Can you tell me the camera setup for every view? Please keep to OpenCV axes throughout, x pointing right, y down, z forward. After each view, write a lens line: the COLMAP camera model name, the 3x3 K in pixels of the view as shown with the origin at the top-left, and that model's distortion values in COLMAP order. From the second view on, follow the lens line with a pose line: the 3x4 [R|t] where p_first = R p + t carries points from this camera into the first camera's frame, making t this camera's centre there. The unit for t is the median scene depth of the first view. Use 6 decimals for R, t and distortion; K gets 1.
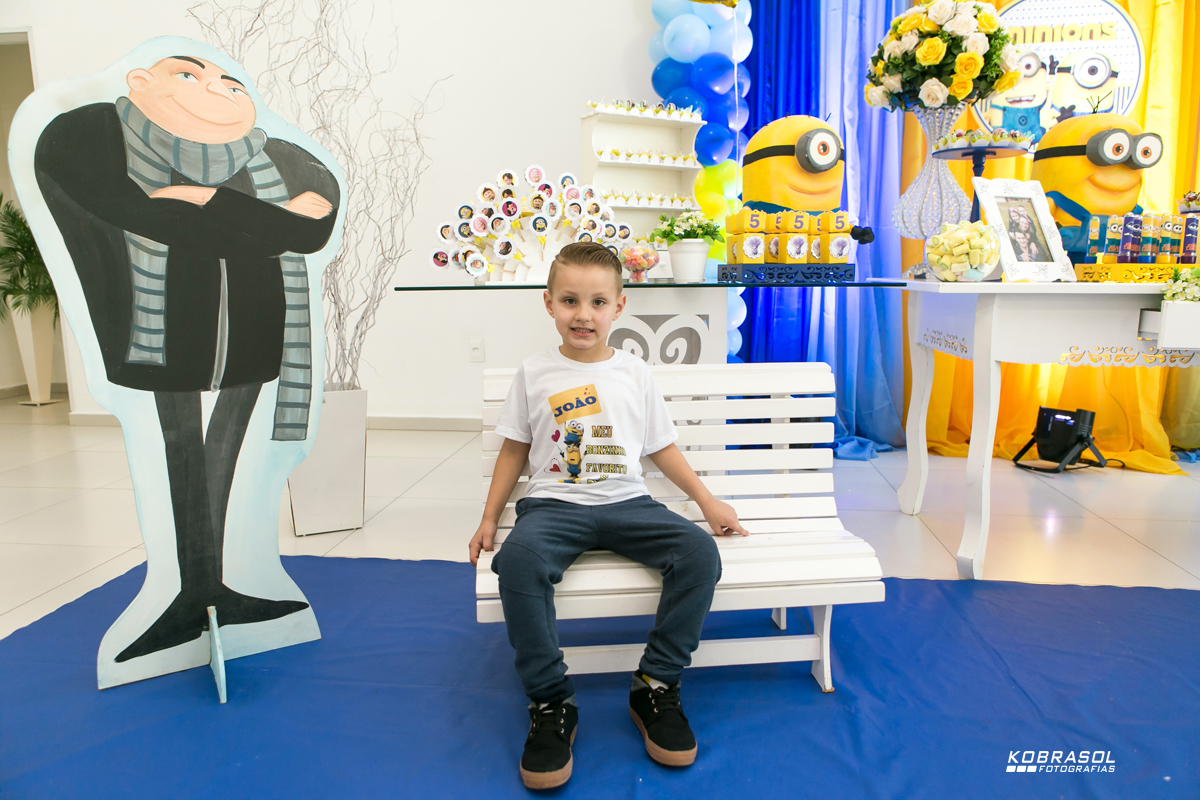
lens RADIAL K [[810.2, 0, 599.8], [0, 810.2, 400.1], [0, 0, 1]] dist [-0.035266, 0.027089]
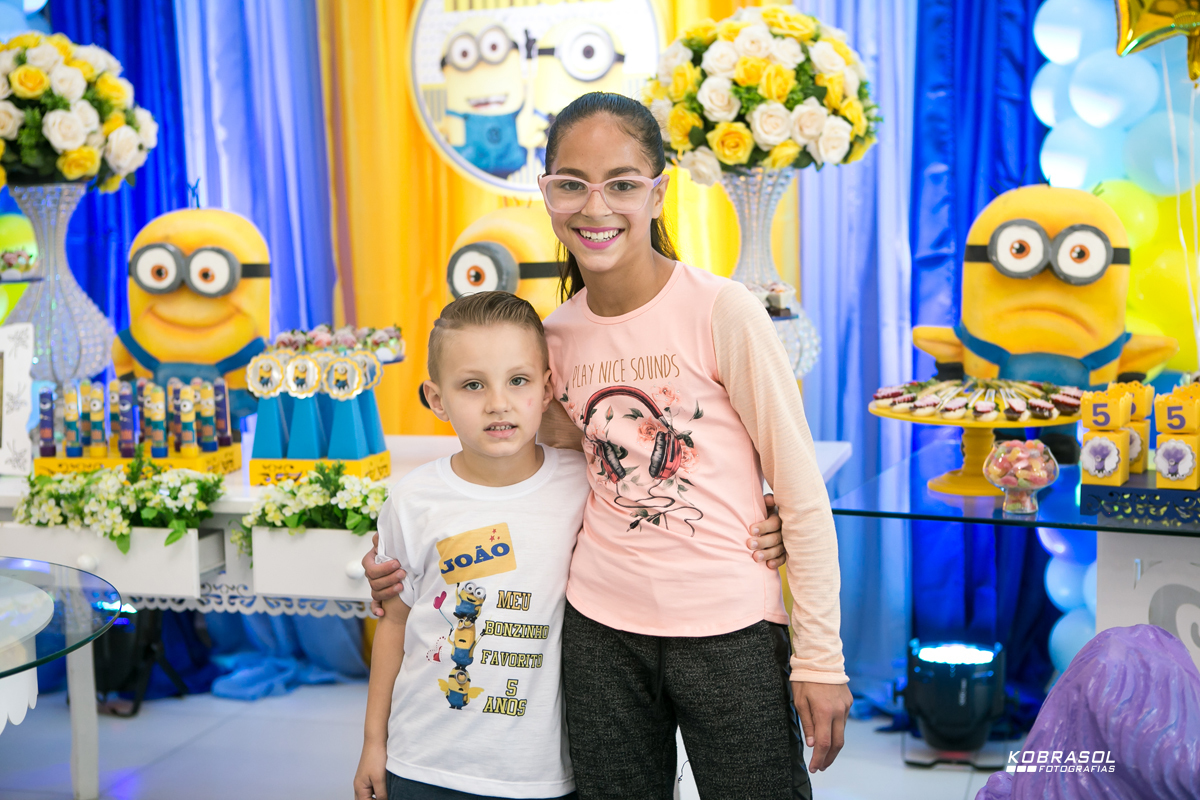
lens RADIAL K [[1745.7, 0, 606.6], [0, 1745.7, 397.1], [0, 0, 1]] dist [0.029460, 0.074885]
pose [[0.985695, -0.004751, -0.168471, 1.309260], [-0.004260, 0.998581, -0.053086, -0.134488], [0.168484, 0.053044, 0.984276, -0.403746]]
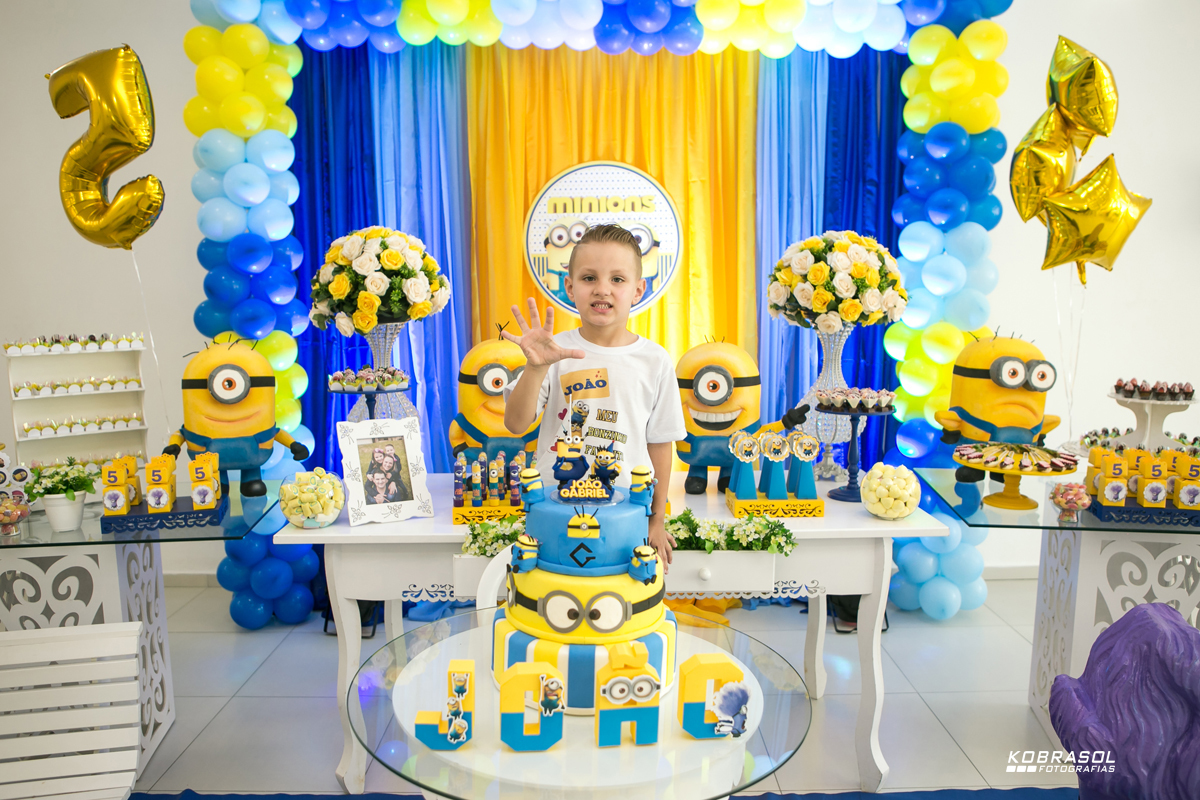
lens RADIAL K [[905.5, 0, 601.7], [0, 905.5, 398.7], [0, 0, 1]] dist [-0.113386, 0.102105]
pose [[0.993015, -0.020461, 0.116203, 0.663982], [0.025171, 0.998914, -0.039217, -0.247786], [-0.115275, 0.041868, 0.992451, -0.232051]]
